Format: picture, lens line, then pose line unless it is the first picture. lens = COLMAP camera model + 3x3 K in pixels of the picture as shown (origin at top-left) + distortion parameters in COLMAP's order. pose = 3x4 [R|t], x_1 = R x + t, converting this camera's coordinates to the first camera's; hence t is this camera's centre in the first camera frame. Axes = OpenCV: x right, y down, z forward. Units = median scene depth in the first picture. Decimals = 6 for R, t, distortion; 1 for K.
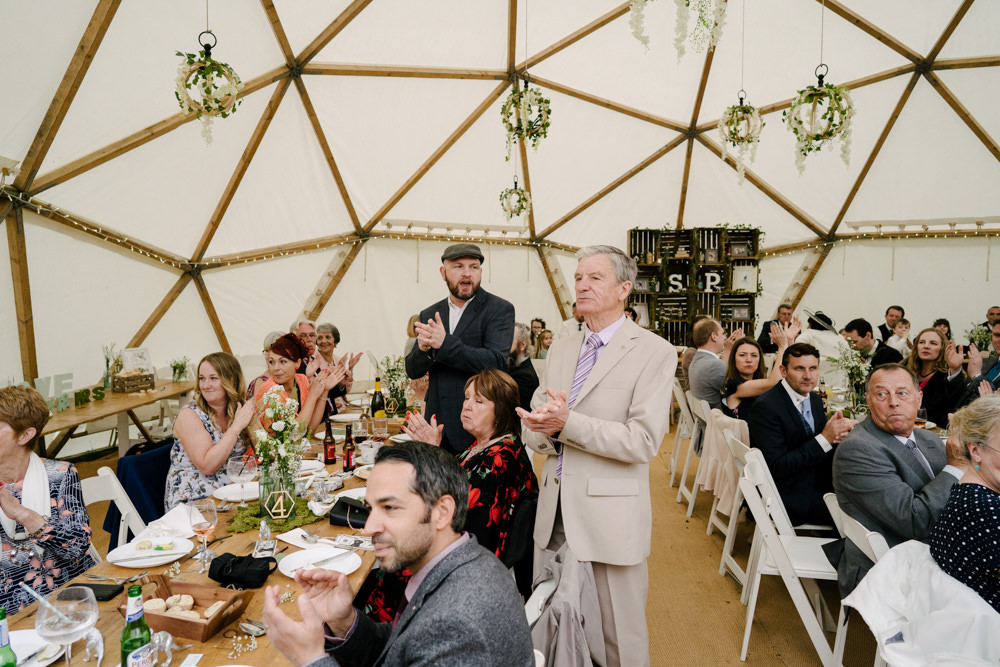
lens RADIAL K [[688.9, 0, 502.0], [0, 688.9, 333.8], [0, 0, 1]] dist [-0.034527, 0.003050]
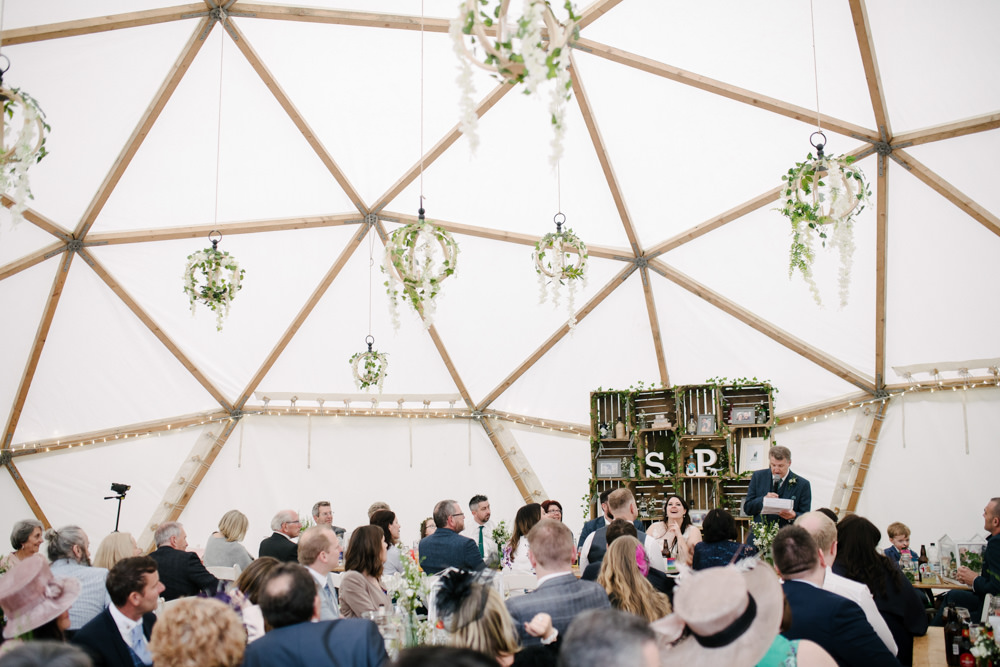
lens RADIAL K [[1014.4, 0, 499.1], [0, 1014.4, 332.3], [0, 0, 1]] dist [-0.015622, 0.000000]
pose [[0.939137, -0.058607, -0.338508, 0.466054], [-0.013129, 0.978499, -0.205836, 0.010152], [0.343293, 0.197752, 0.918174, -0.040918]]
